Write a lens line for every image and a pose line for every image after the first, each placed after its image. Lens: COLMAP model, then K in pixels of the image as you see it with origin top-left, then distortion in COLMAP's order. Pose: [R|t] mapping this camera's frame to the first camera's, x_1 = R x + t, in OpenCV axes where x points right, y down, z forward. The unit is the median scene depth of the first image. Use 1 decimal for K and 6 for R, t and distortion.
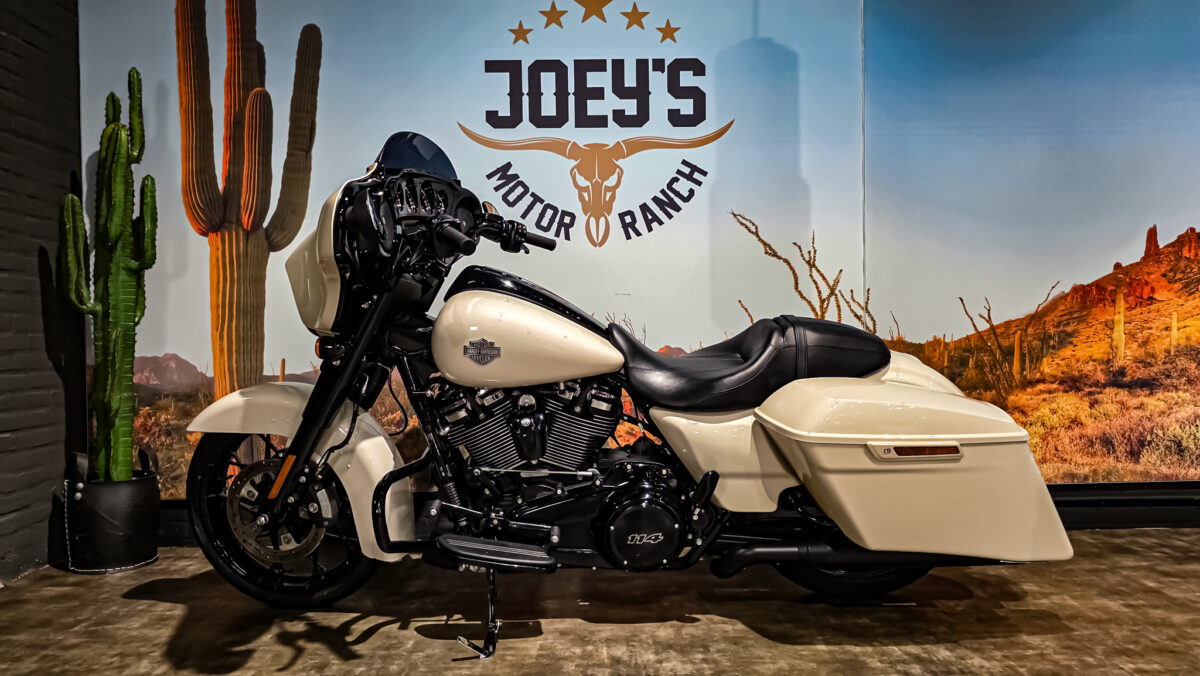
lens RADIAL K [[805.1, 0, 592.0], [0, 805.1, 350.1], [0, 0, 1]] dist [0.052508, -0.049465]
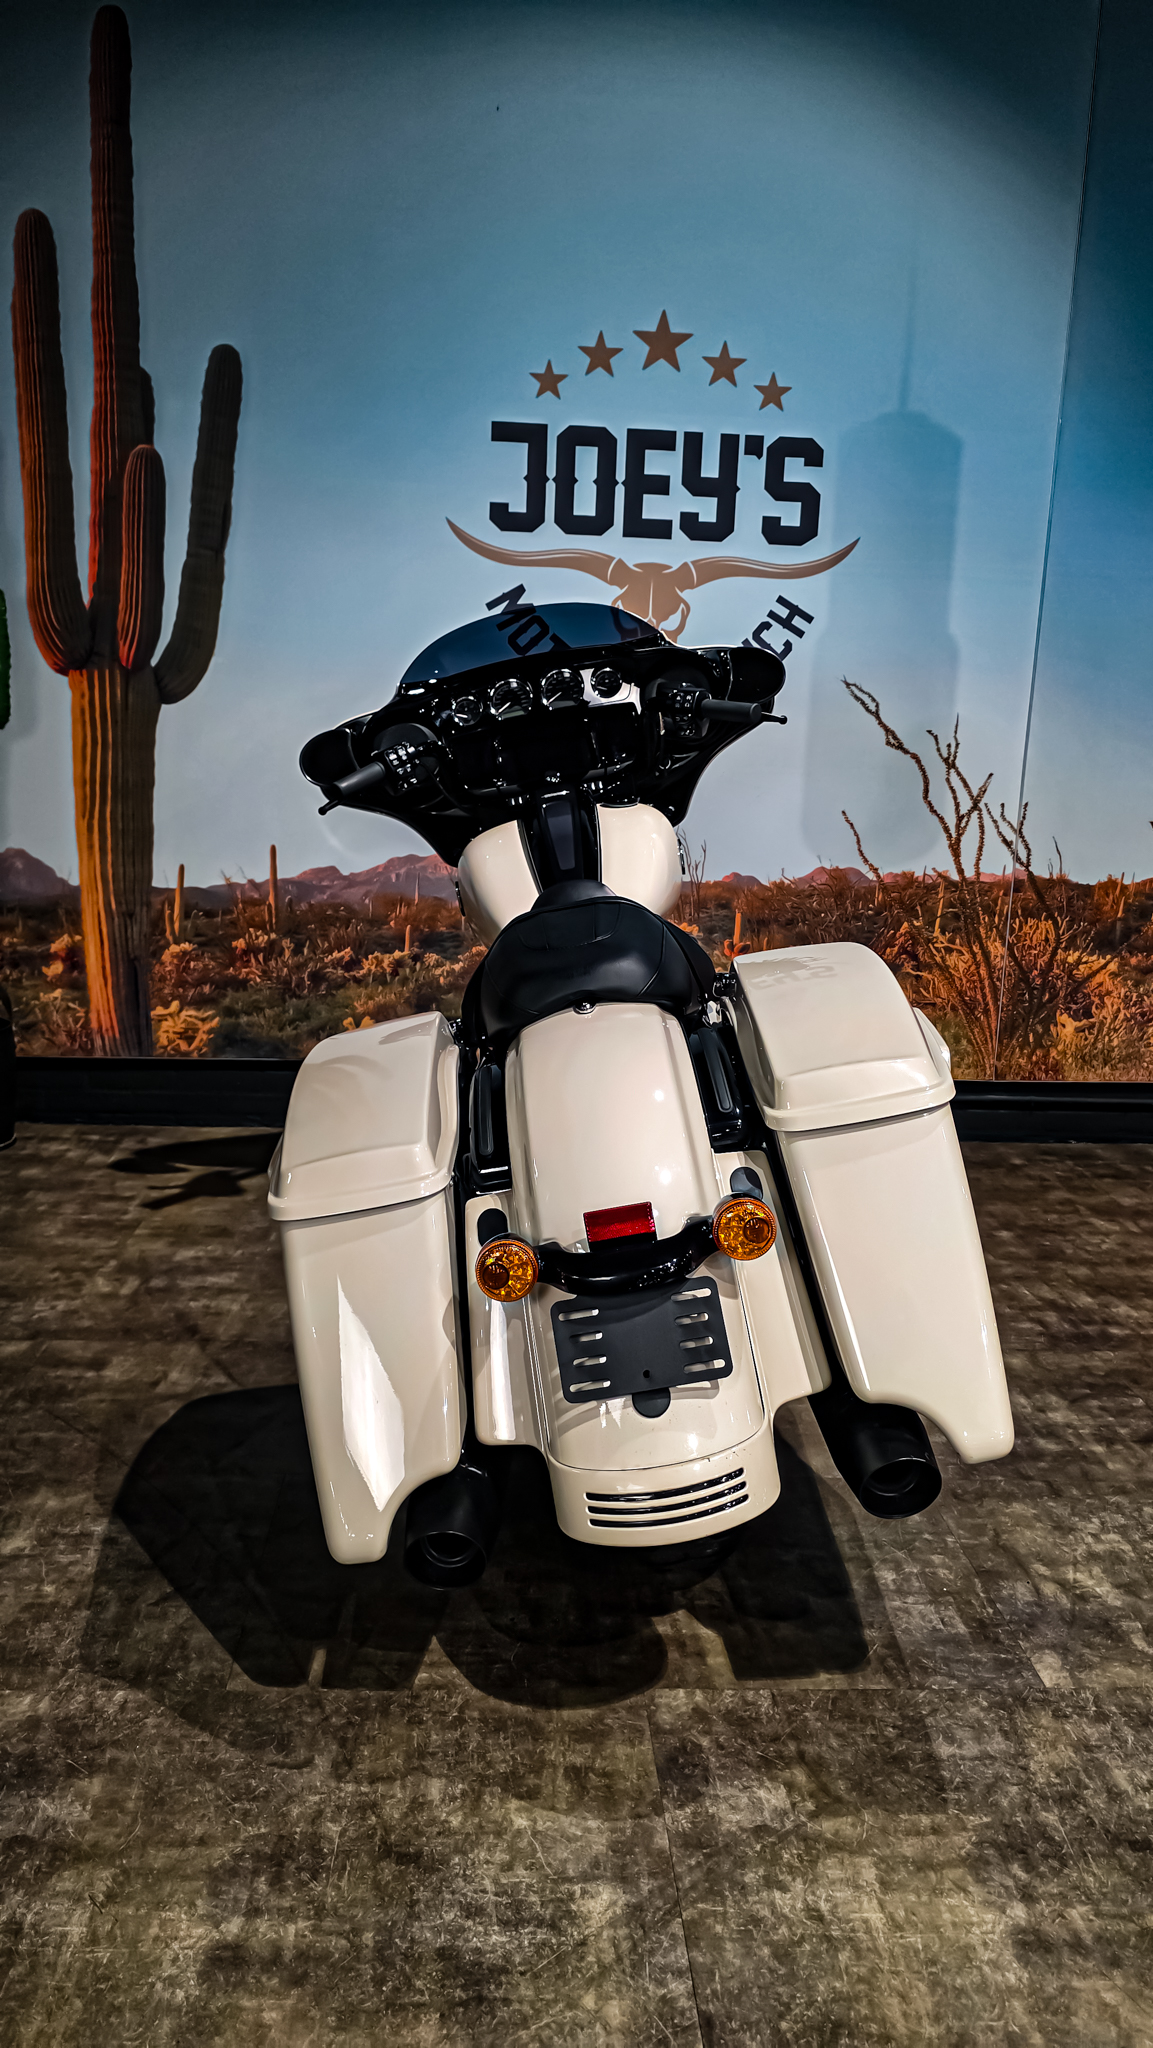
lens RADIAL K [[1374.0, 0, 558.3], [0, 1374.0, 1036.3], [0, 0, 1]] dist [0.052508, -0.049465]
pose [[0.997812, 0.039826, 0.052766, -0.117937], [-0.048912, 0.981716, 0.183962, -0.077945], [-0.044475, -0.186141, 0.981516, -0.194434]]
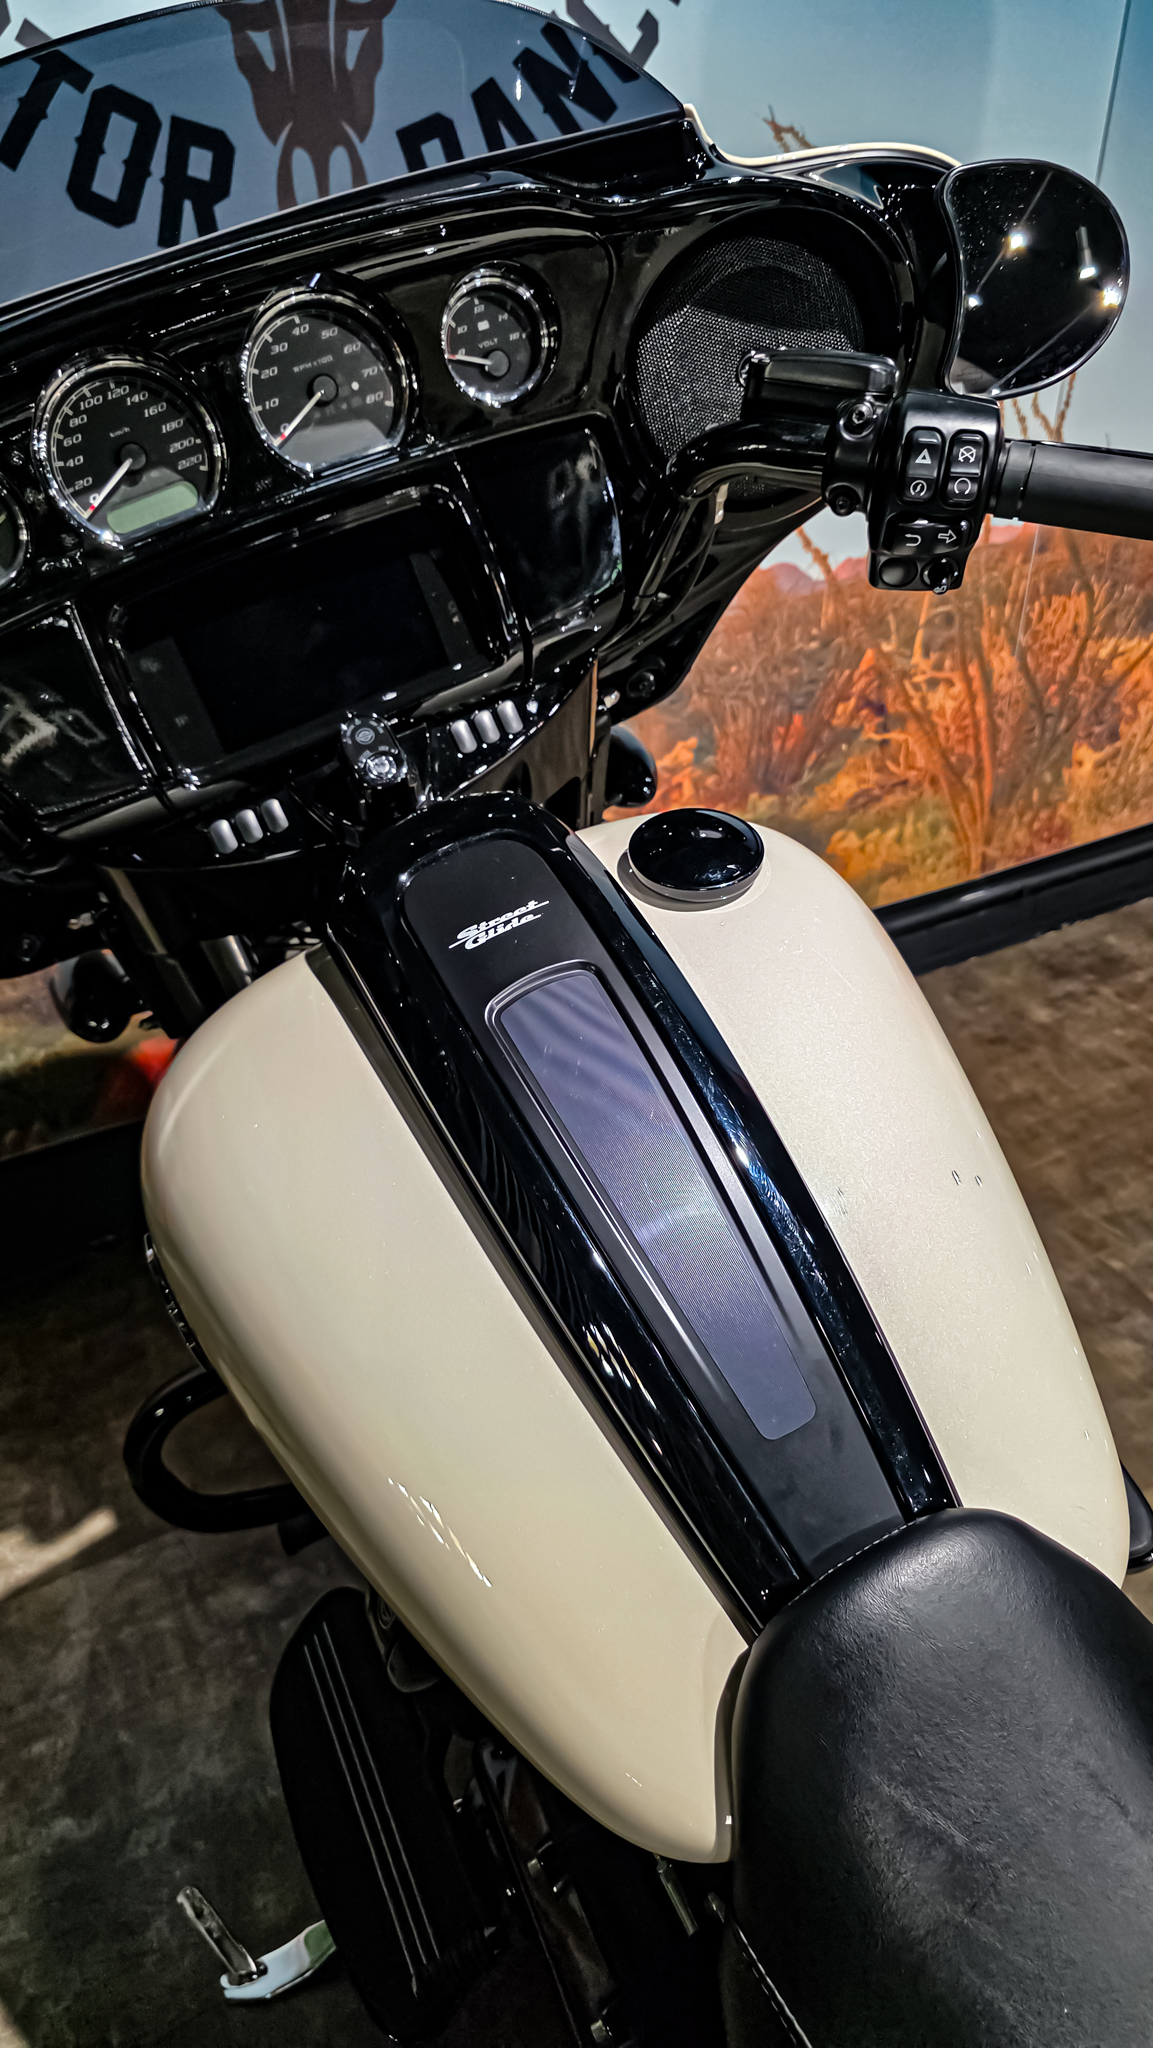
lens RADIAL K [[1374.0, 0, 562.9], [0, 1374.0, 994.0], [0, 0, 1]] dist [0.052508, -0.049465]
pose [[0.890577, -0.250675, 0.379518, -0.154677], [0.004651, 0.839390, 0.543510, -0.179063], [-0.454808, -0.482272, 0.748708, 0.519486]]
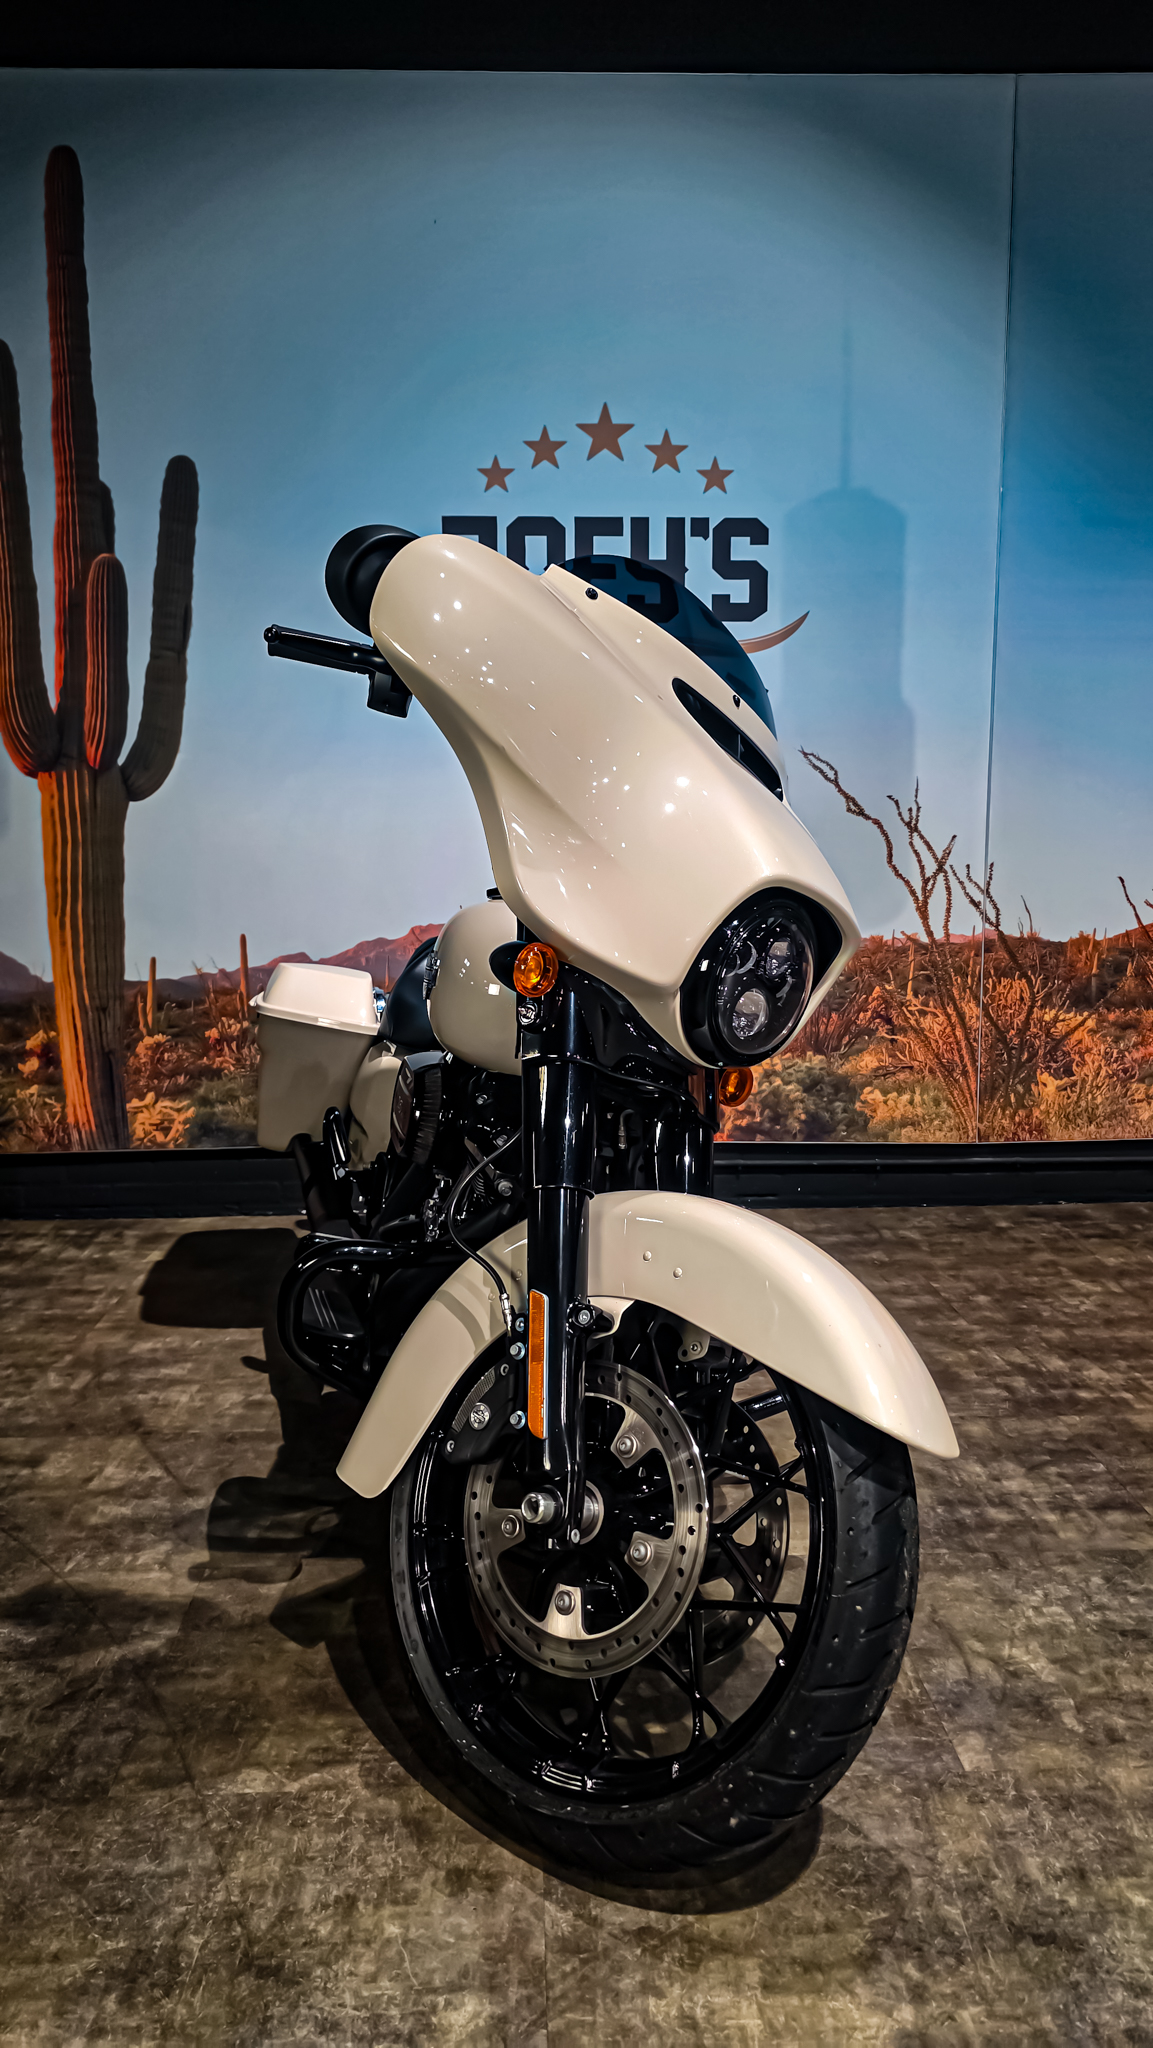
lens RADIAL K [[1374.0, 0, 569.0], [0, 1374.0, 1035.1], [0, 0, 1]] dist [0.052508, -0.049465]
pose [[0.999619, 0.005163, 0.027127, -0.055855], [-0.008515, 0.992126, 0.124952, -0.074488], [-0.026268, -0.125136, 0.991792, -0.194376]]
